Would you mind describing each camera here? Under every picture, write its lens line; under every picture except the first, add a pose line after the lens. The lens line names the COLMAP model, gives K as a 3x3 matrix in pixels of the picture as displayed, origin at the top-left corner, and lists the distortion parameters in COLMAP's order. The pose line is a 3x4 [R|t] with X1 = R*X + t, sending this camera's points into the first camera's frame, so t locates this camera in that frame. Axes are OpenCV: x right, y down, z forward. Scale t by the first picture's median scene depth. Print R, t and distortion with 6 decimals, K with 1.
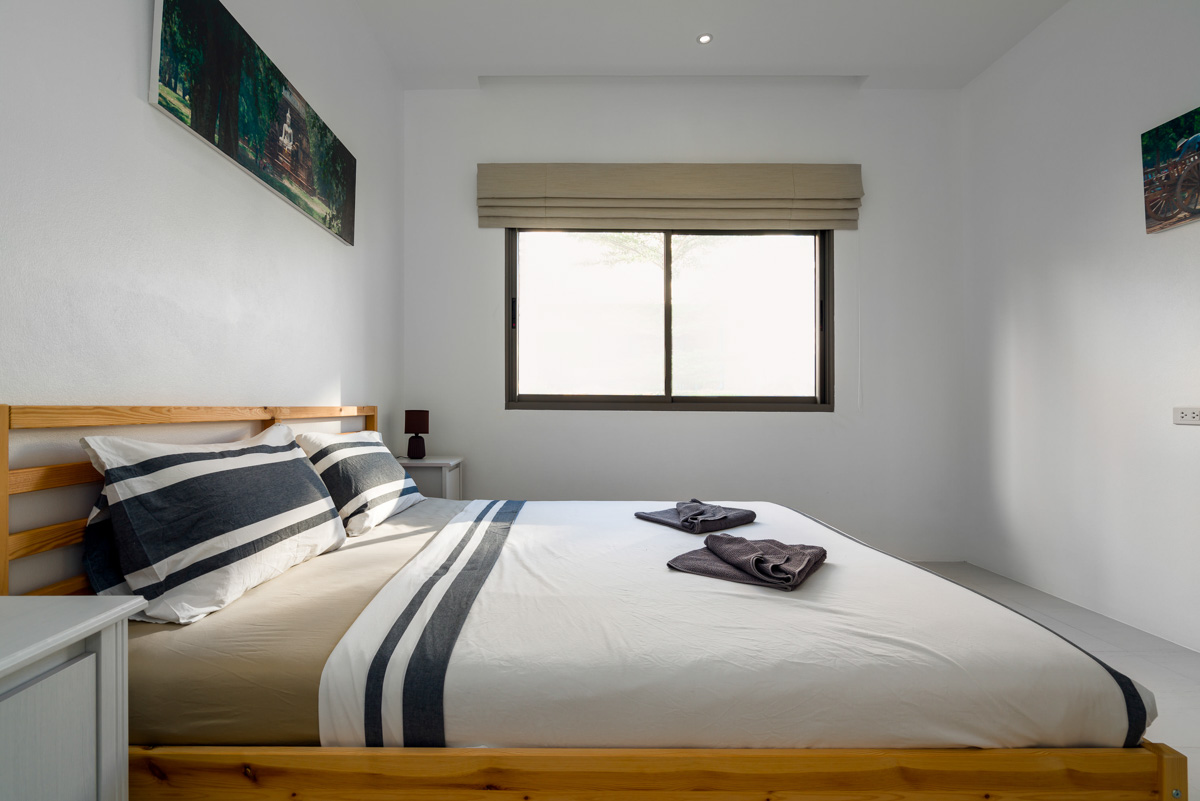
lens RADIAL K [[532.4, 0, 600.0], [0, 532.4, 400.5], [0, 0, 1]] dist [0.000060, 0.000011]
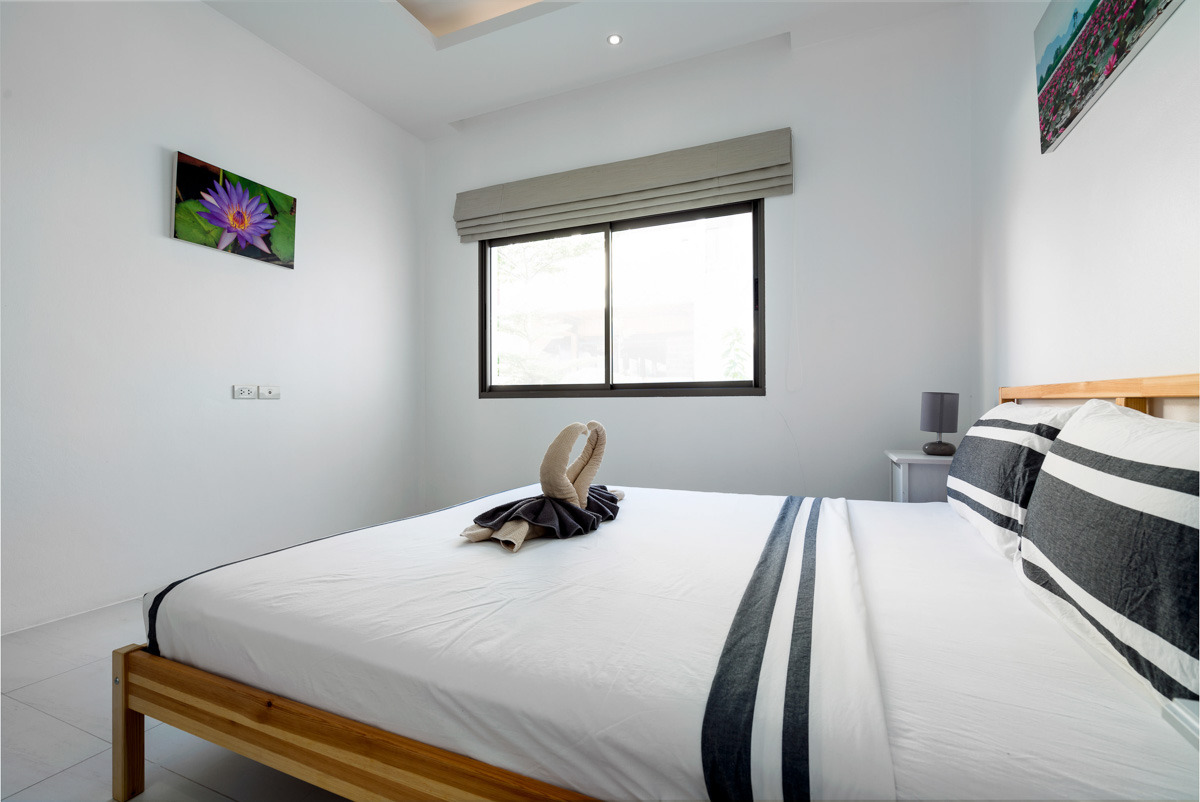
lens RADIAL K [[532.4, 0, 600.0], [0, 532.4, 401.0], [0, 0, 1]] dist [0.000060, 0.000011]
pose [[0.912908, -0.012815, -0.407965, 0.549035], [0.023296, 0.999514, 0.020733, 0.003882], [0.407501, -0.028431, 0.912762, 0.031018]]
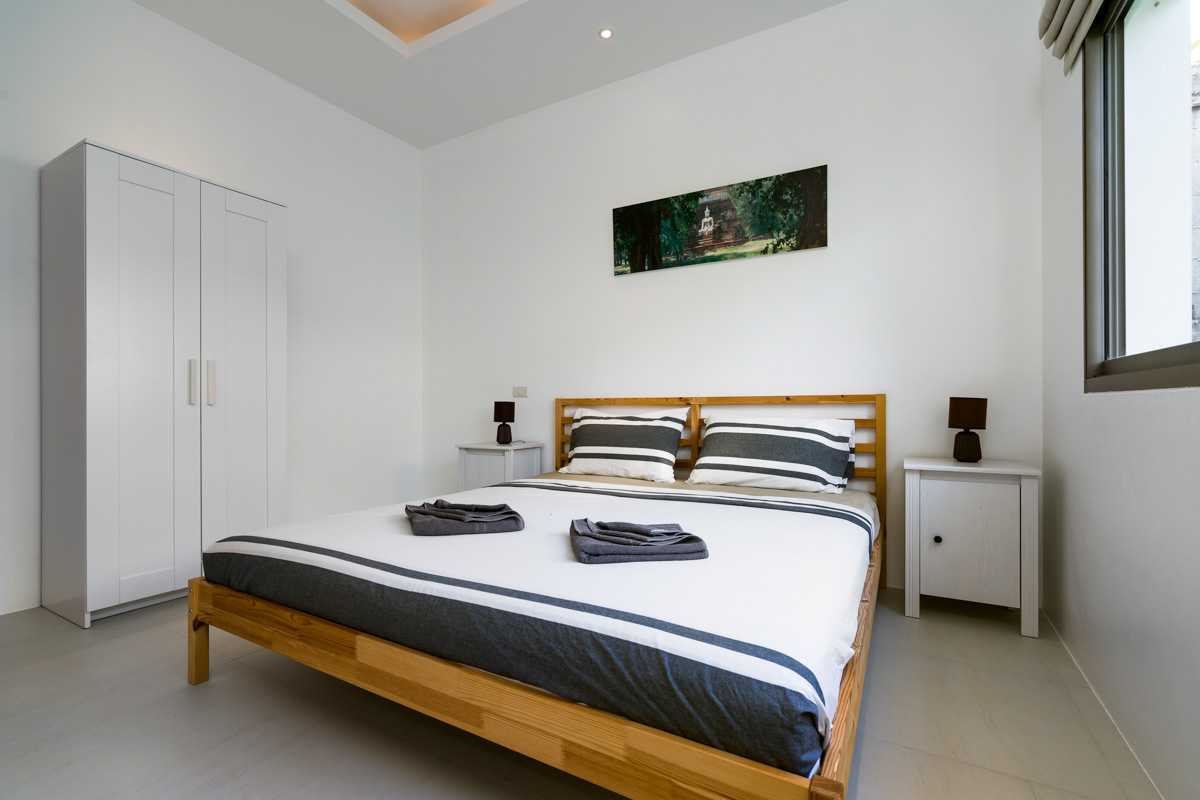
lens RADIAL K [[532.4, 0, 600.0], [0, 532.4, 400.0], [0, 0, 1]] dist [0.000060, 0.000011]
pose [[-0.511346, -0.017635, -0.859194, 0.515356], [0.009804, 0.999605, -0.026352, 0.032749], [0.859319, -0.021898, -0.510971, 0.857955]]
